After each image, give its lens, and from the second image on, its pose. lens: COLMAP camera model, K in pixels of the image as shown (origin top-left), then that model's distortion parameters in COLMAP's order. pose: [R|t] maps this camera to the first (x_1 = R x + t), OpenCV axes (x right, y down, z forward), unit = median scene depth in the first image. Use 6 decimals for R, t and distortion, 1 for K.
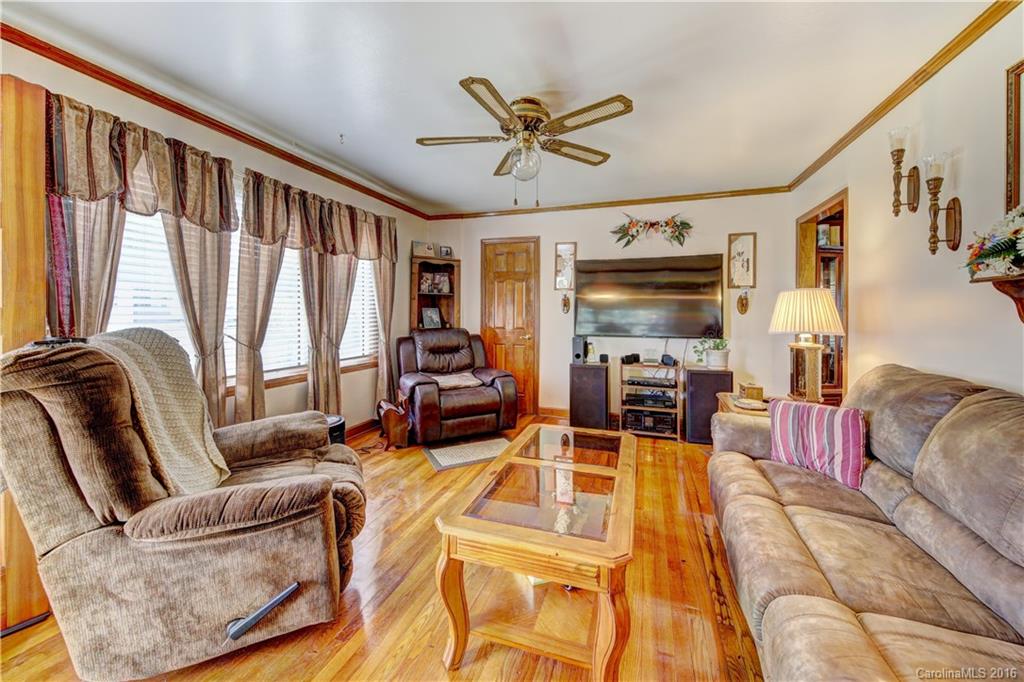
lens RADIAL K [[376.7, 0, 520.9], [0, 376.7, 314.1], [0, 0, 1]] dist [0.000213, -0.000204]
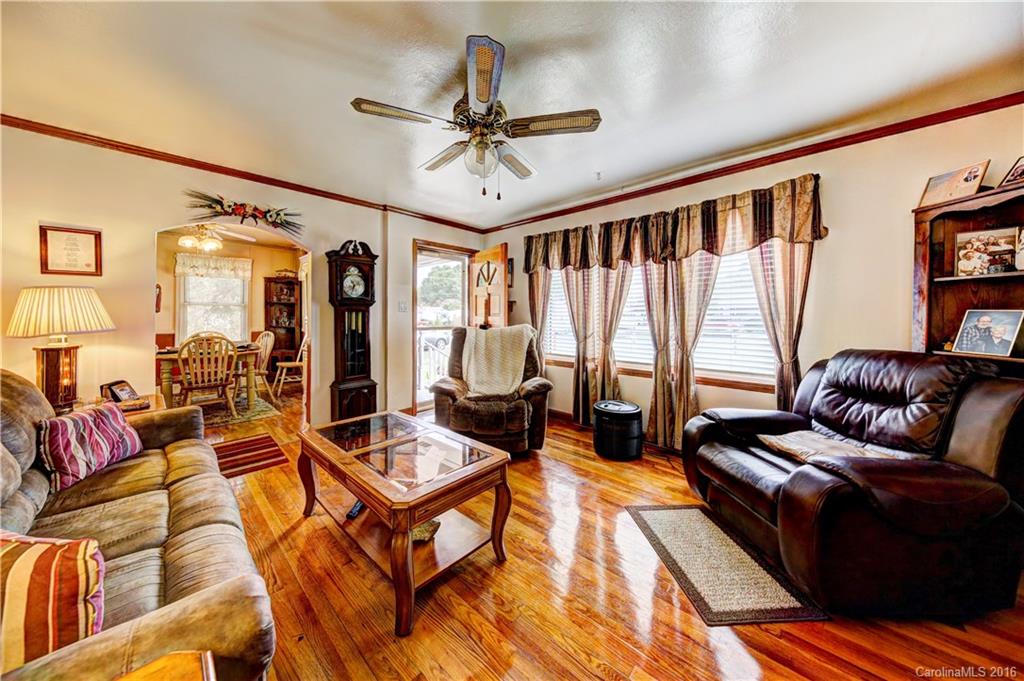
lens RADIAL K [[336.1, 0, 512.5], [0, 336.1, 317.0], [0, 0, 1]] dist [-0.000048, -0.000001]
pose [[-0.416135, 0.000324, -0.909303, 0.568041], [-0.003659, 0.999991, 0.002030, -0.011019], [0.909296, 0.004173, -0.416130, 1.088325]]
